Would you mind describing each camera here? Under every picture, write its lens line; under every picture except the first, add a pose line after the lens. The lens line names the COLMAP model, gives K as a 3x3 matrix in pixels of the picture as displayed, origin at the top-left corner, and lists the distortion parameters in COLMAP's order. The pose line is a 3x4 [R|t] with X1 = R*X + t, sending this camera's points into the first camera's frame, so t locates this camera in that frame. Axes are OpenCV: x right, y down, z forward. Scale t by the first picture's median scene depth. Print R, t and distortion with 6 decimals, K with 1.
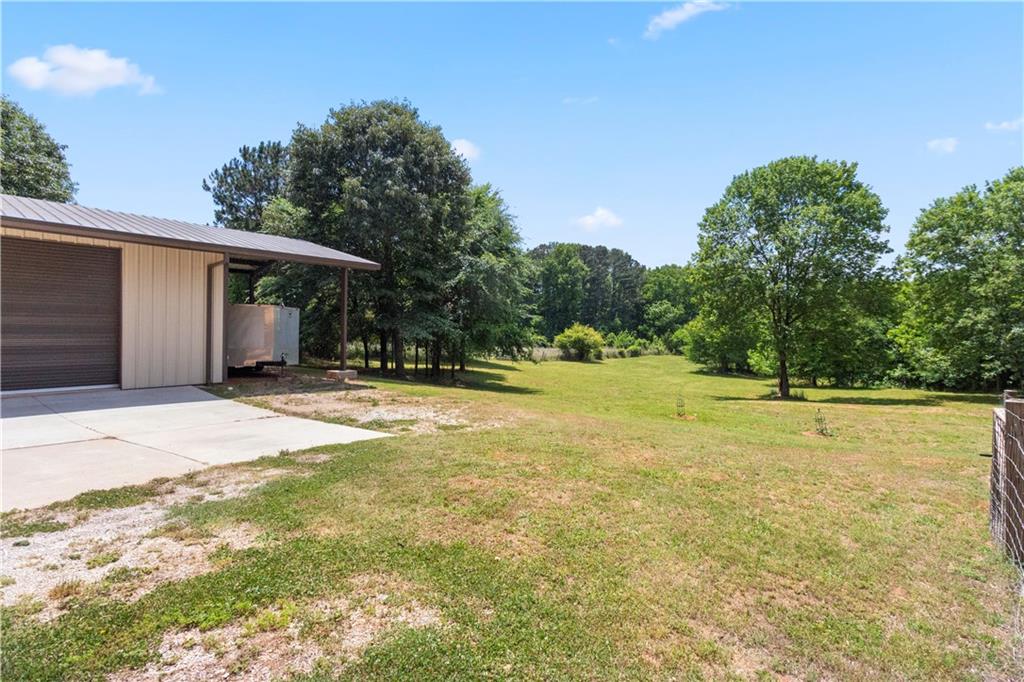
lens RADIAL K [[475.8, 0, 513.4], [0, 475.8, 332.1], [0, 0, 1]] dist [0.002048, -0.000240]
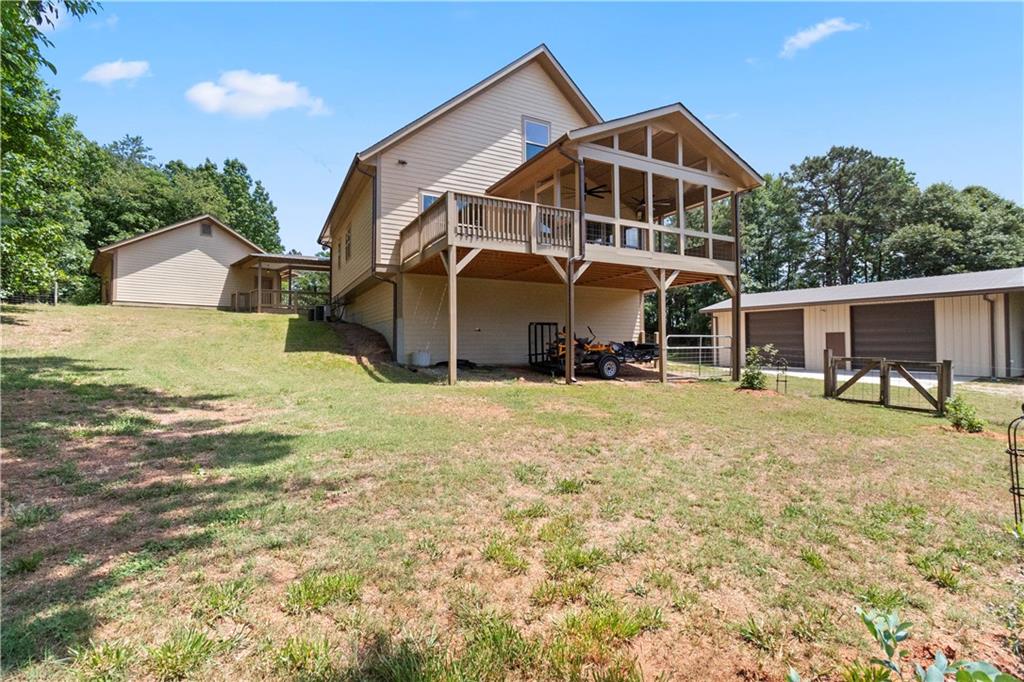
lens RADIAL K [[462.1, 0, 512.0], [0, 462.1, 341.0], [0, 0, 1]] dist [0.006735, 0.000133]
pose [[-0.295065, -0.025231, -0.955144, 0.788102], [-0.010415, 0.999677, -0.023190, 0.025552], [0.955420, 0.003106, -0.295233, -0.036934]]
